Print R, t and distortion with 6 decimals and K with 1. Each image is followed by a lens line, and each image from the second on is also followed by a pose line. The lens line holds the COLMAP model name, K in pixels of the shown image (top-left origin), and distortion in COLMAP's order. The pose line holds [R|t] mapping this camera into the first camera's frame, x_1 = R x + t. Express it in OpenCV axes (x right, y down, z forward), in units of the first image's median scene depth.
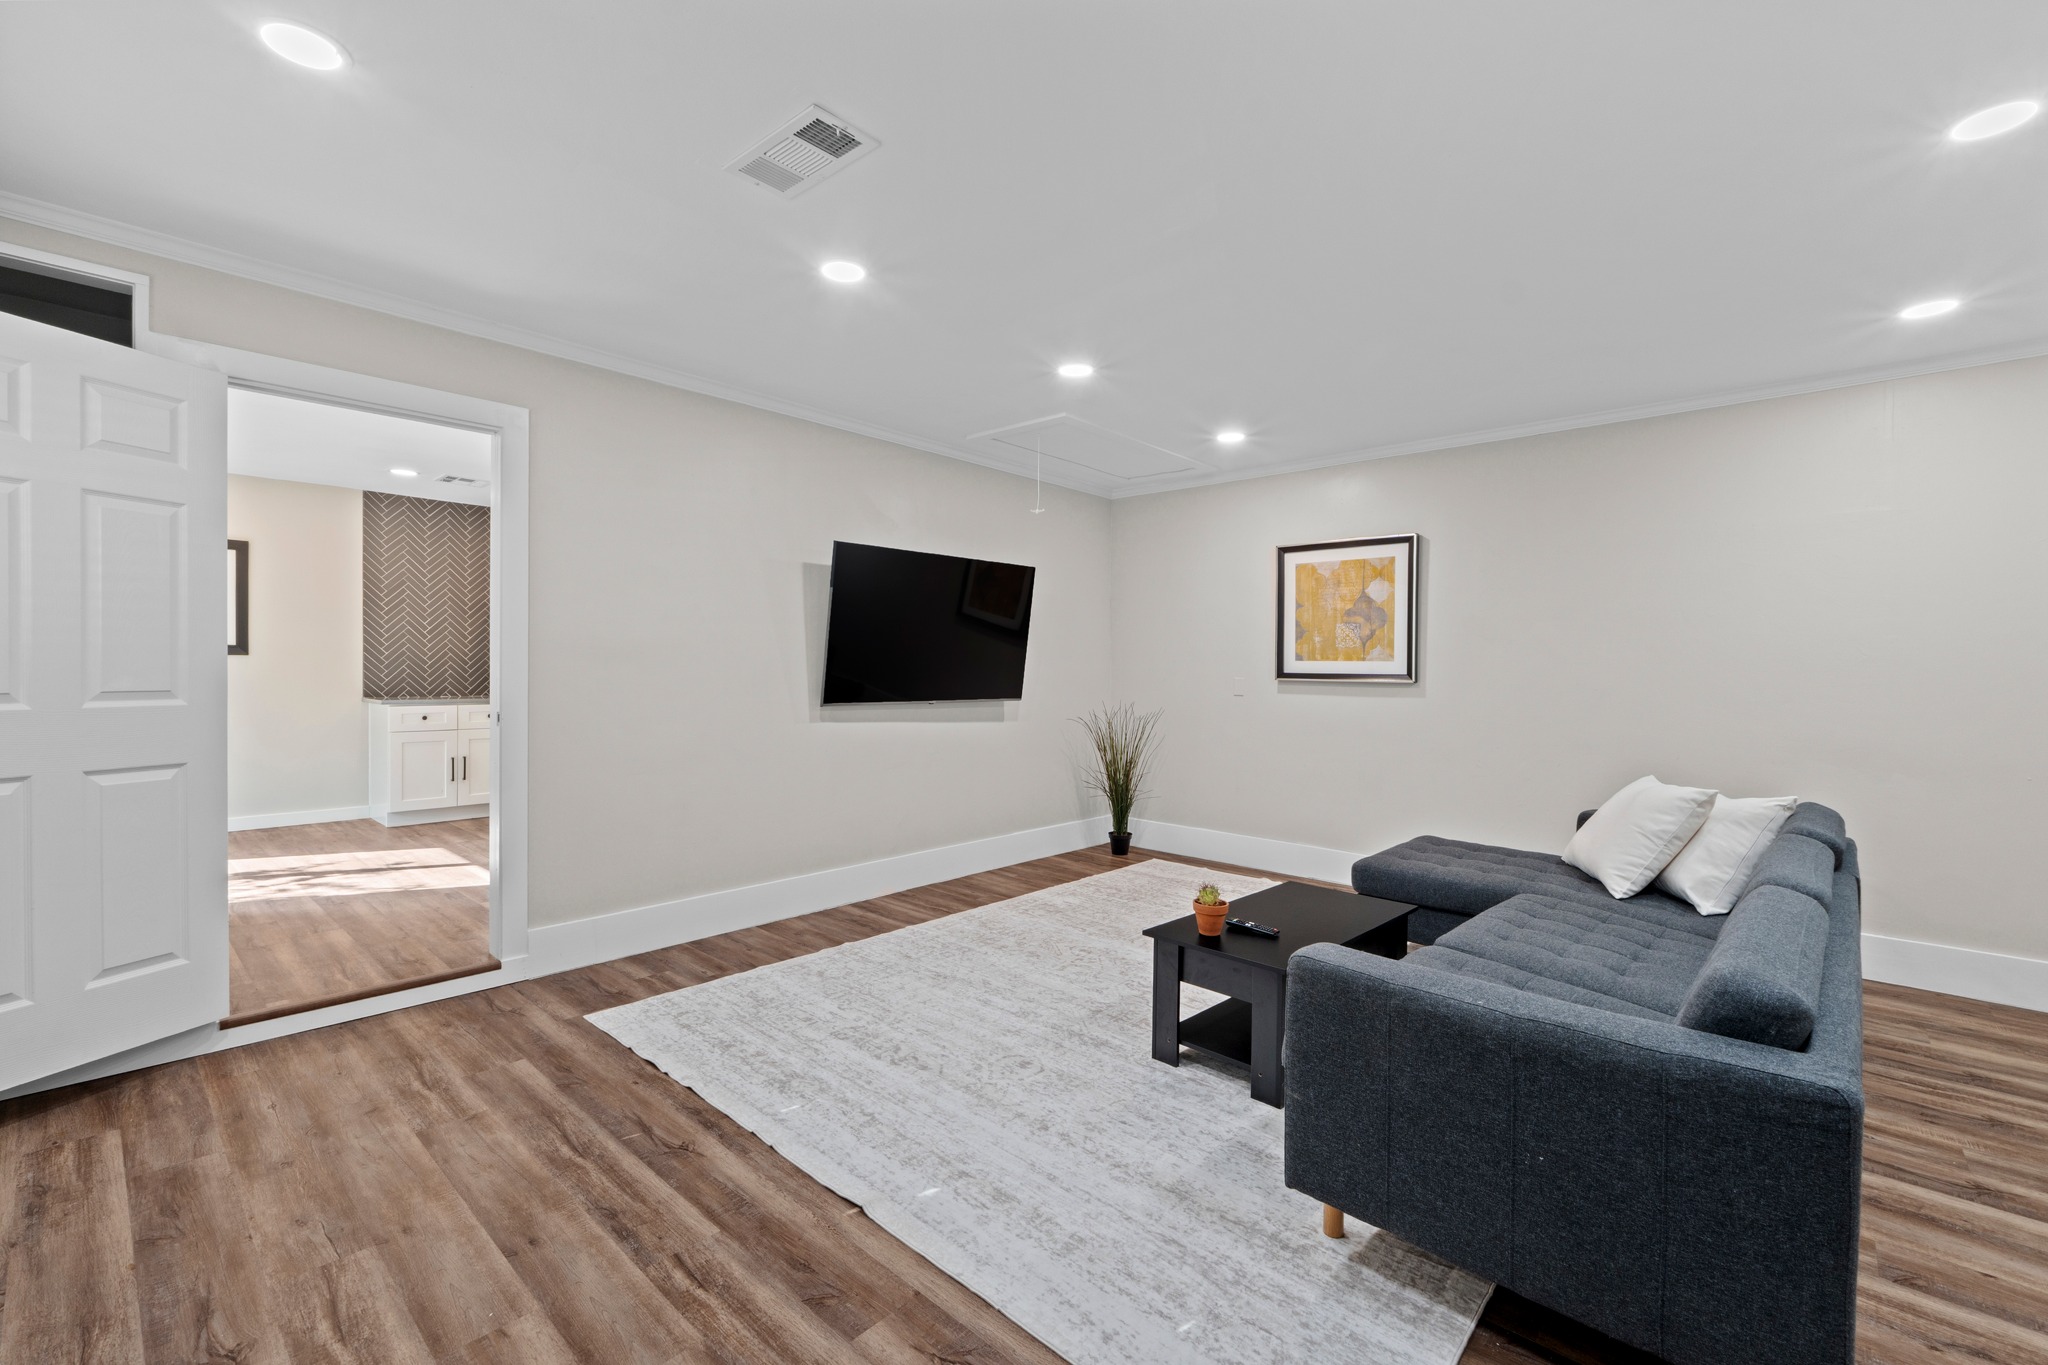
lens RADIAL K [[873.7, 0, 1025.8], [0, 873.7, 677.6], [0, 0, 1]] dist [-0.006351, -0.000051]
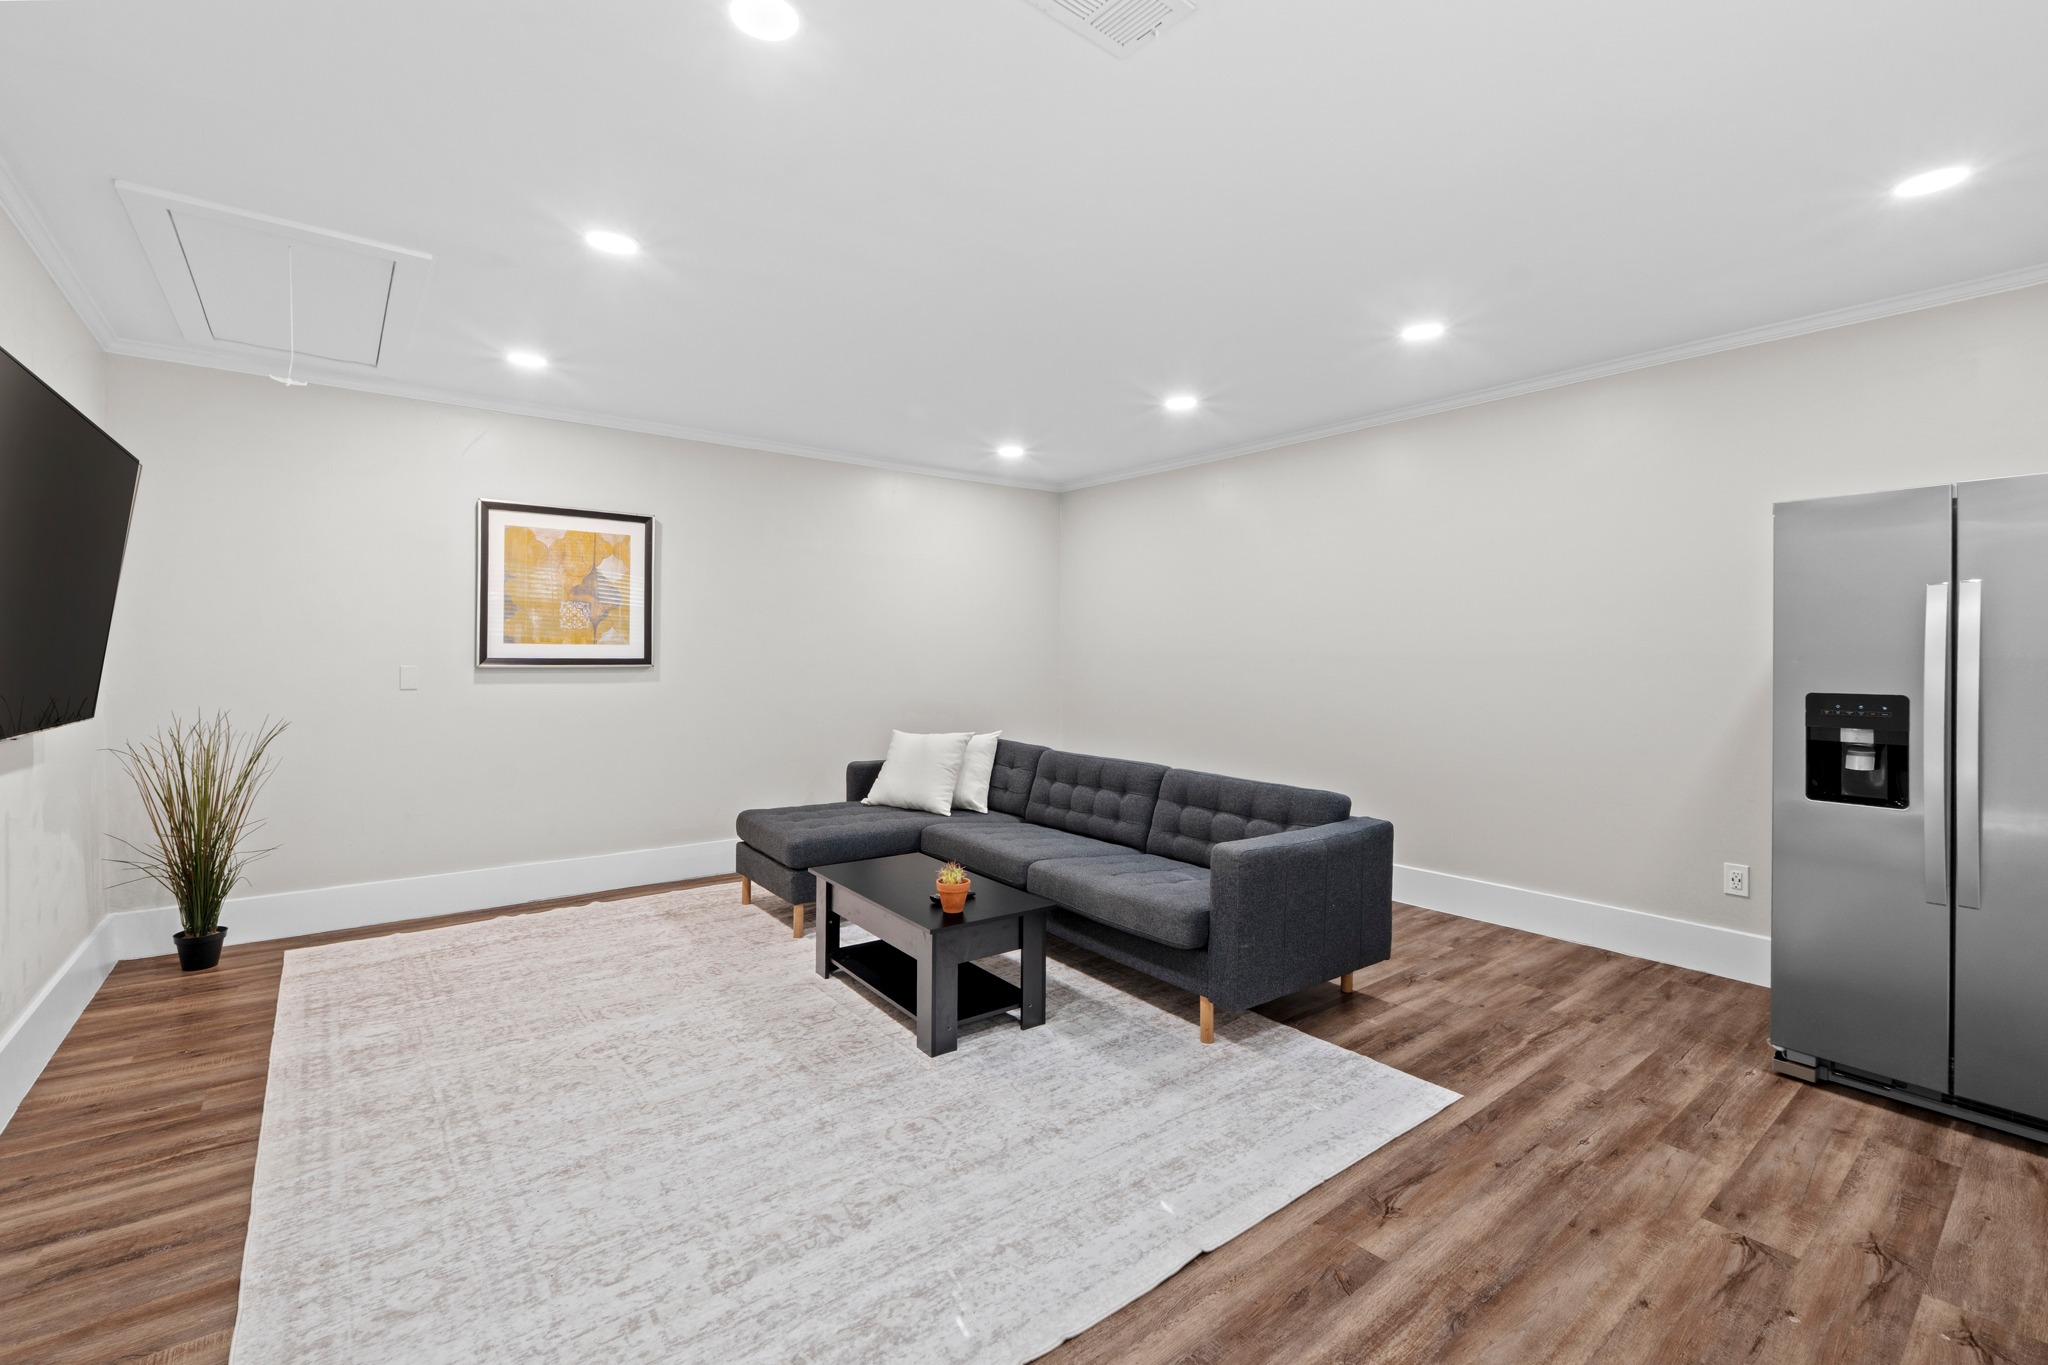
lens RADIAL K [[883.6, 0, 1016.7], [0, 883.6, 644.8], [0, 0, 1]] dist [-0.008169, -0.000459]
pose [[0.165457, -0.000284, 0.986217, -0.468179], [0.010067, 0.999948, -0.001401, -0.013135], [-0.986166, 0.010160, 0.165451, 0.426650]]
